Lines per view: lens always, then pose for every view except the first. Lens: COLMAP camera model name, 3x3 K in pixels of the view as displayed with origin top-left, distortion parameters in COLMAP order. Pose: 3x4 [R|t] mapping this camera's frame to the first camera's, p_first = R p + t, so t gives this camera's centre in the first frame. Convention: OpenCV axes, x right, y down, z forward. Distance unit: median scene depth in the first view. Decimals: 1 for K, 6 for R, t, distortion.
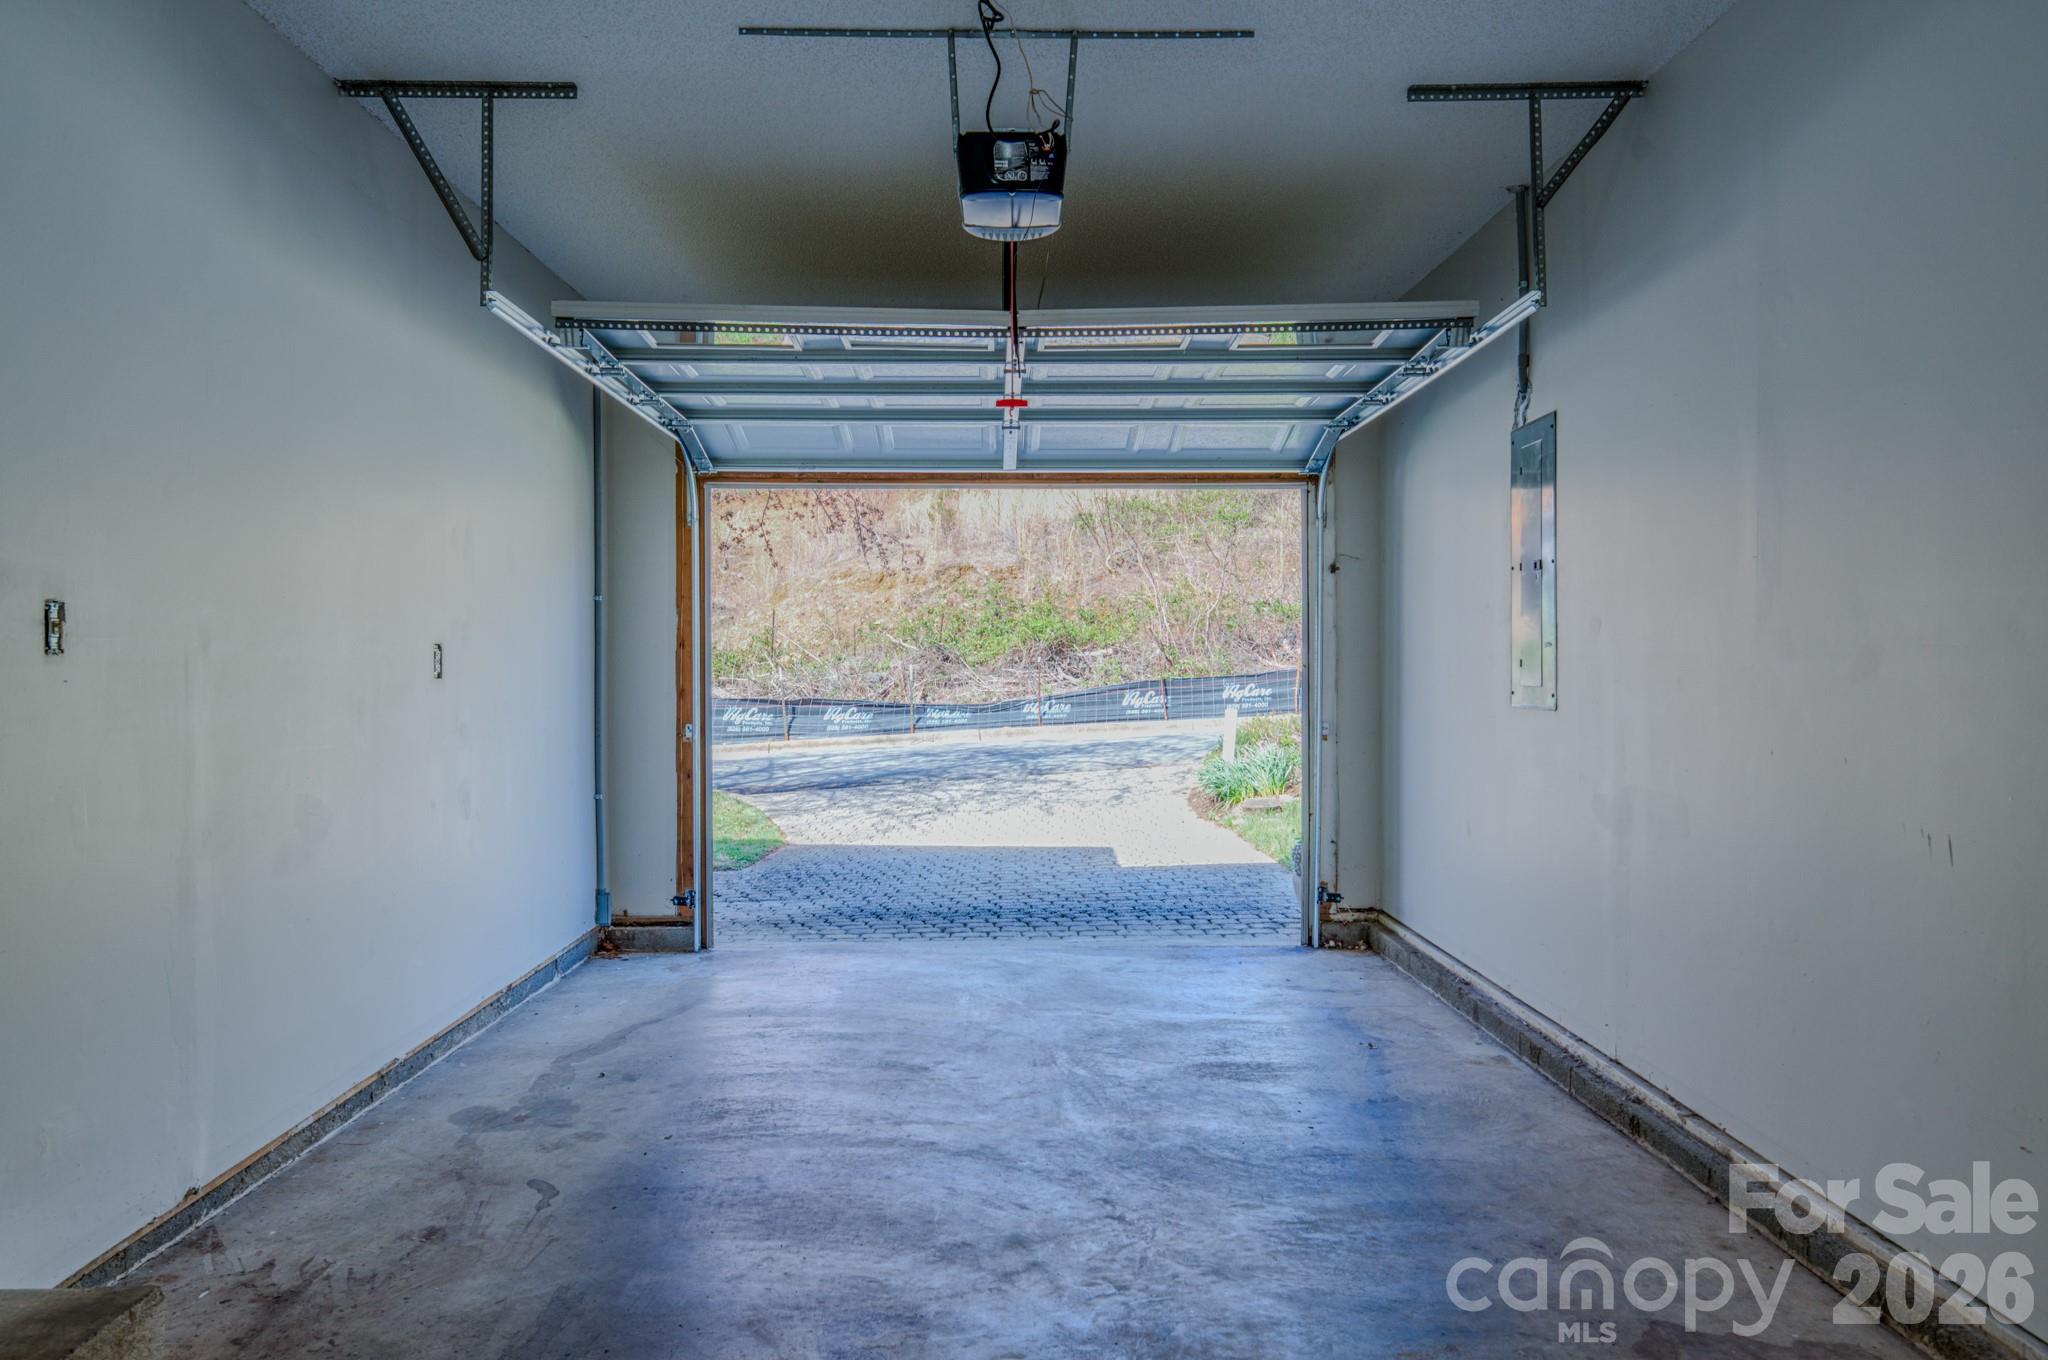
lens RADIAL K [[1414.2, 0, 1023.5], [0, 1414.2, 676.2], [0, 0, 1]] dist [0.000013, -0.000003]
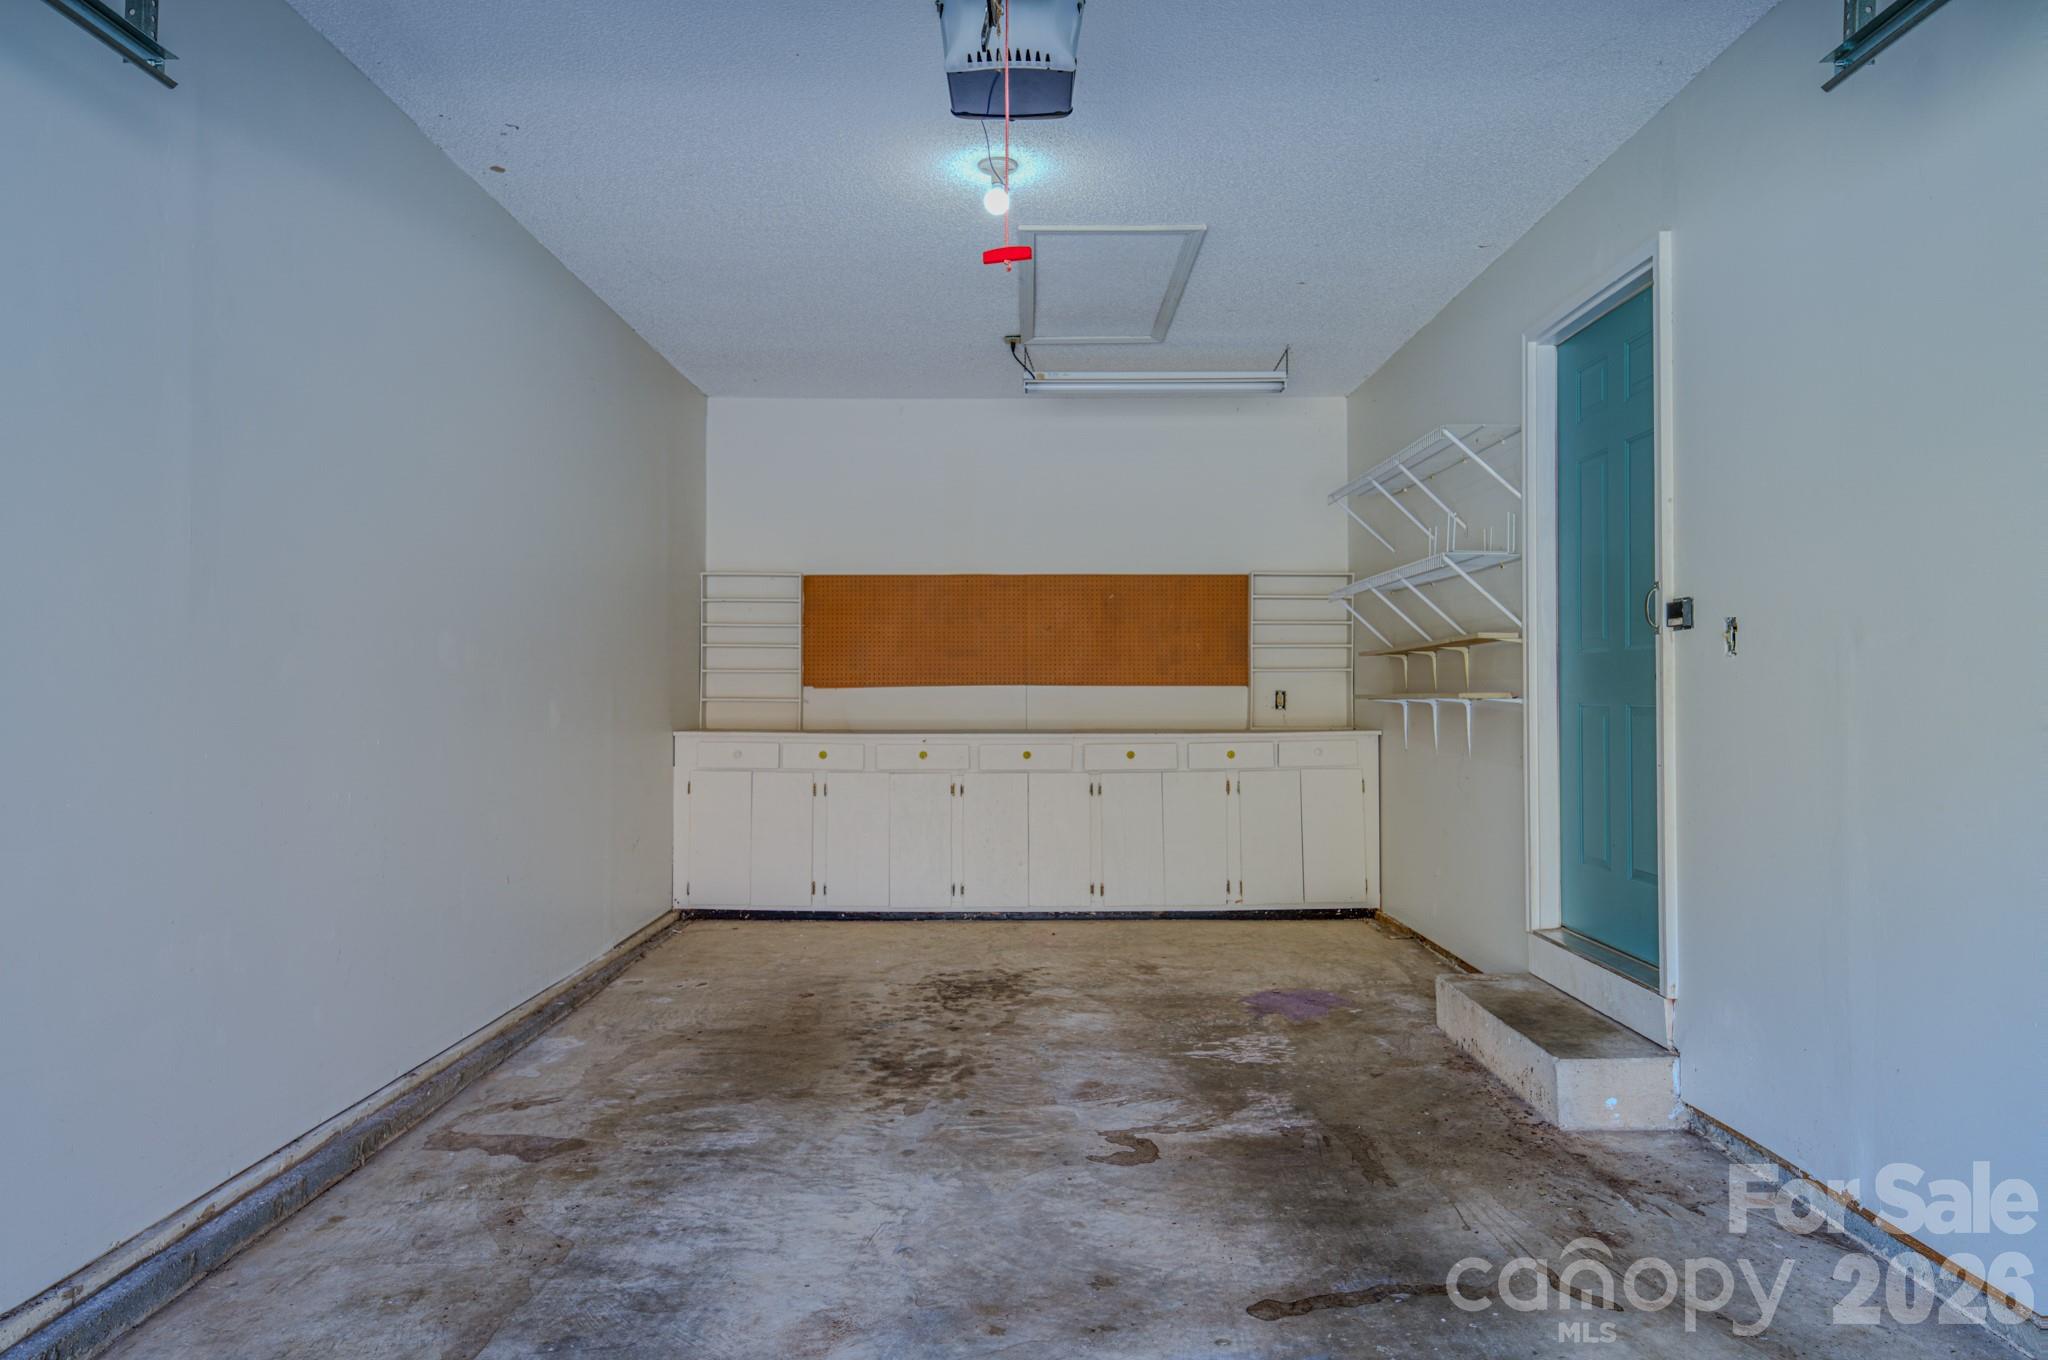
lens RADIAL K [[1414.2, 0, 1023.9], [0, 1414.2, 681.3], [0, 0, 1]] dist [0.000013, -0.000003]
pose [[-0.999776, 0.005282, 0.020485, -0.038174], [0.005248, 0.999985, -0.001728, 0.004867], [-0.020493, -0.001620, -0.999789, 2.180699]]
